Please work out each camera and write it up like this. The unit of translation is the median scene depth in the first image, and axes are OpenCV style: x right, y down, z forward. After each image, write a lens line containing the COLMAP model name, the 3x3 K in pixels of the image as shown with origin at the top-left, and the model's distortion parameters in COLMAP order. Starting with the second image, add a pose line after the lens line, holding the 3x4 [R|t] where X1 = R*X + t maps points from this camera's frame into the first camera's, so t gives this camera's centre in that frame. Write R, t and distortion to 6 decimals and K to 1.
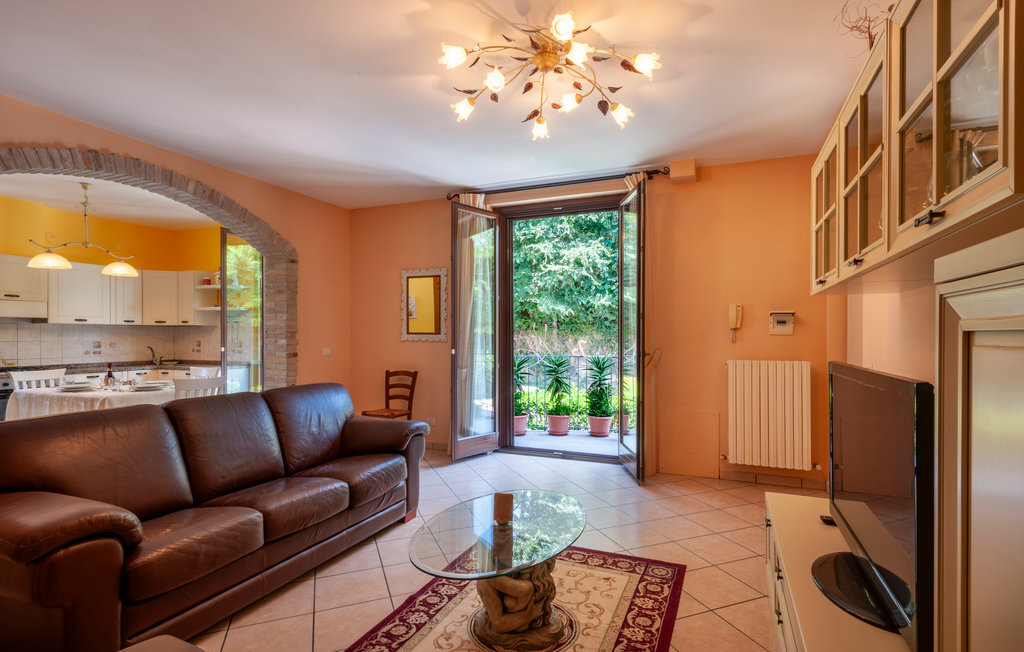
lens RADIAL K [[507.2, 0, 517.6], [0, 507.2, 342.1], [0, 0, 1]] dist [0.025819, 0.000953]
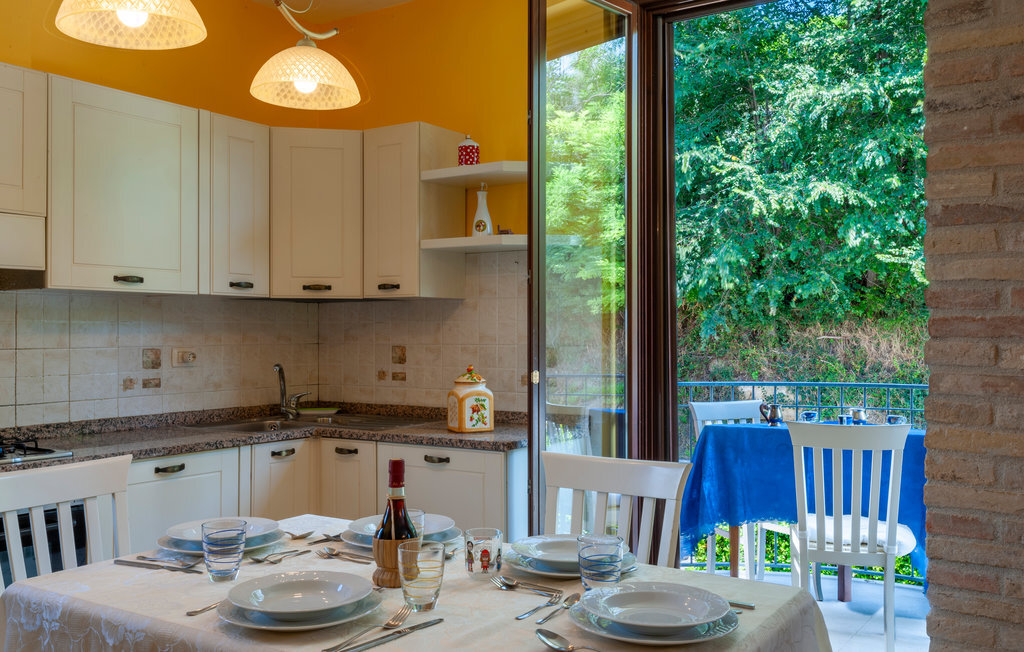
lens RADIAL K [[928.2, 0, 508.8], [0, 928.2, 332.0], [0, 0, 1]] dist [0.031265, 0.000000]
pose [[0.984954, -0.001498, -0.172811, -0.495656], [-0.000700, 0.999920, -0.012656, -0.004331], [0.172816, 0.012587, 0.984874, 0.466092]]
